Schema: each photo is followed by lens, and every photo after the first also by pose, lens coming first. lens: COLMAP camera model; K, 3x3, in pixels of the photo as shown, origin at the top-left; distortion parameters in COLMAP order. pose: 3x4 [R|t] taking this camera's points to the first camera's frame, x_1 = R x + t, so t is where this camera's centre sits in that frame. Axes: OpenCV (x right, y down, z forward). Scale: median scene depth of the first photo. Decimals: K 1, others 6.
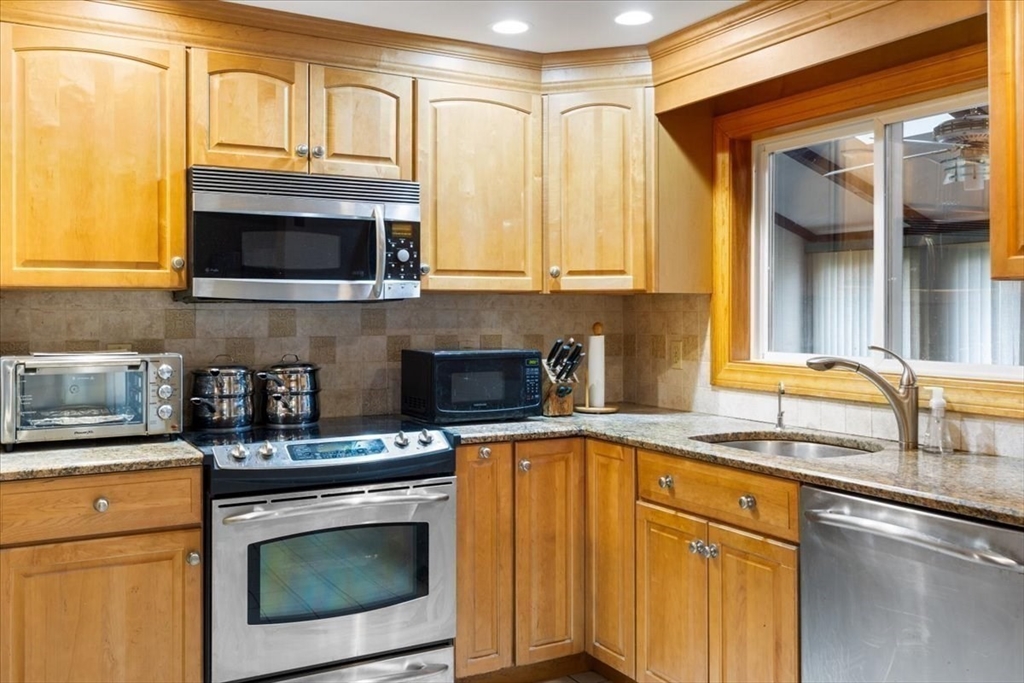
lens RADIAL K [[901.5, 0, 509.4], [0, 901.5, 306.0], [0, 0, 1]] dist [-0.000261, 0.000580]
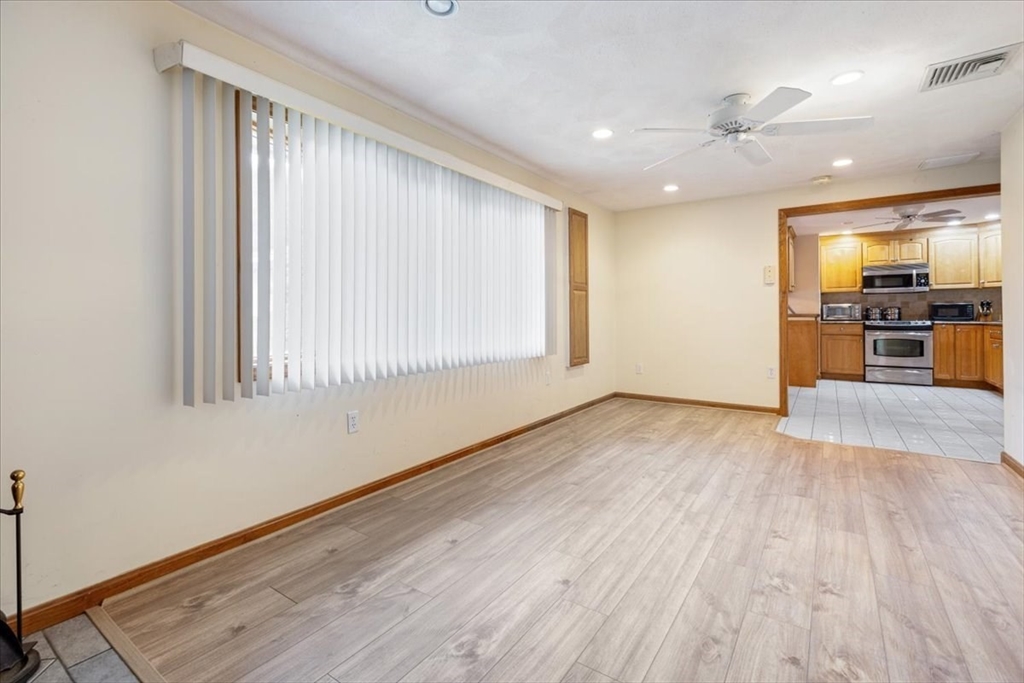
lens RADIAL K [[460.3, 0, 512.2], [0, 460.3, 310.2], [0, 0, 1]] dist [0.000863, 0.000016]
pose [[0.440120, -0.009415, -0.897890, 1.006597], [0.012065, 0.999917, -0.004571, 0.069755], [0.897858, -0.008821, 0.440197, -1.742159]]
